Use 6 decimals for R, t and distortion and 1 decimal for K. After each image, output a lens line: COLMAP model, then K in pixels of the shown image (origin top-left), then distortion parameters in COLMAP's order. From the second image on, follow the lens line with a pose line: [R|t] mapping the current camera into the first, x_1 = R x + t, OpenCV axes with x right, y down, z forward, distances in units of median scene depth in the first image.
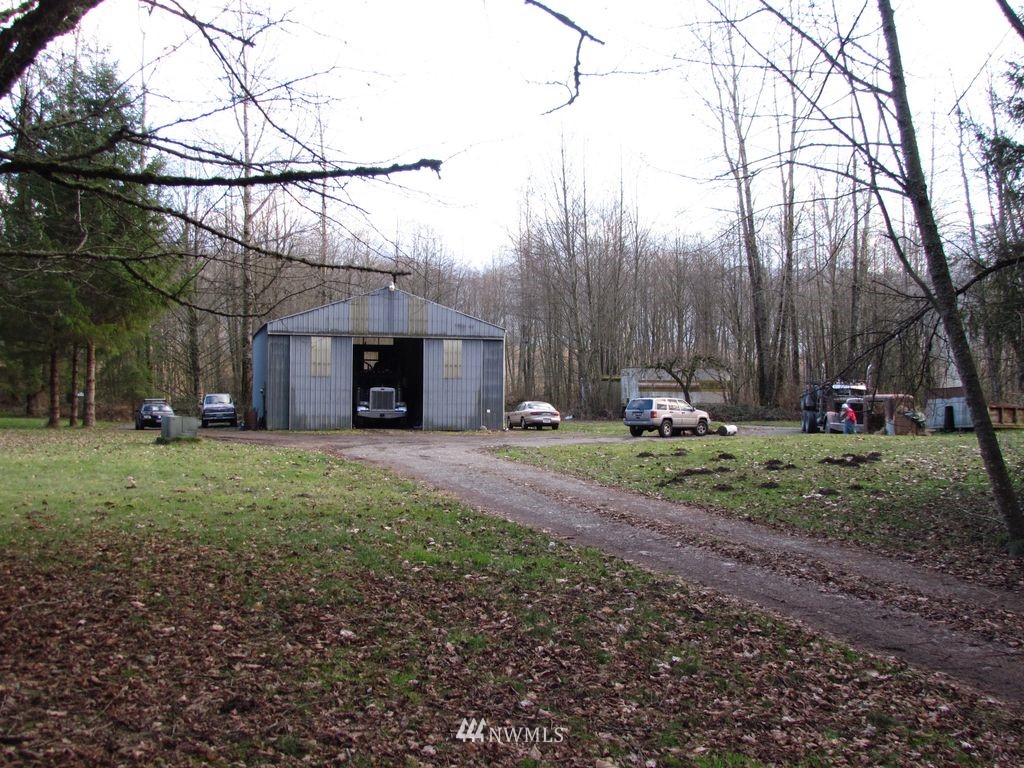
lens RADIAL K [[1091.4, 0, 512.0], [0, 1091.4, 384.0], [0, 0, 1]] dist [-0.001722, -0.000096]
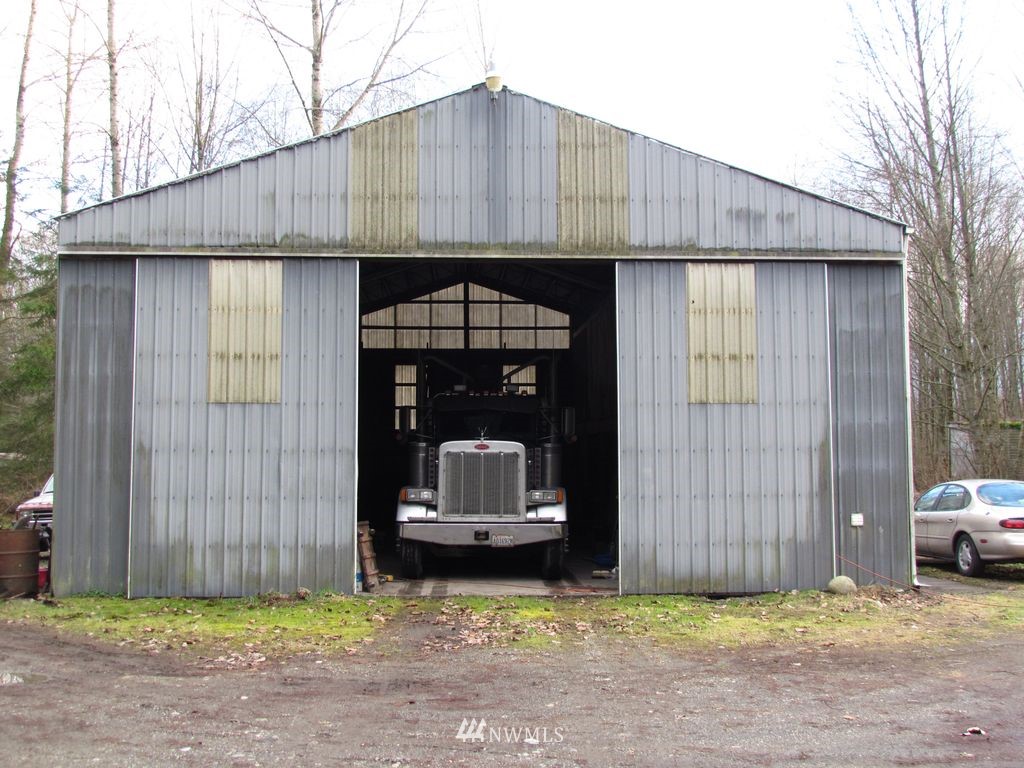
lens RADIAL K [[1096.2, 0, 512.0], [0, 1096.2, 384.0], [0, 0, 1]] dist [-0.069817, -0.002142]
pose [[0.975964, -0.028605, -0.216048, -0.046923], [0.015076, 0.997835, -0.064010, 0.007062], [0.217411, 0.059214, 0.974282, 0.718772]]
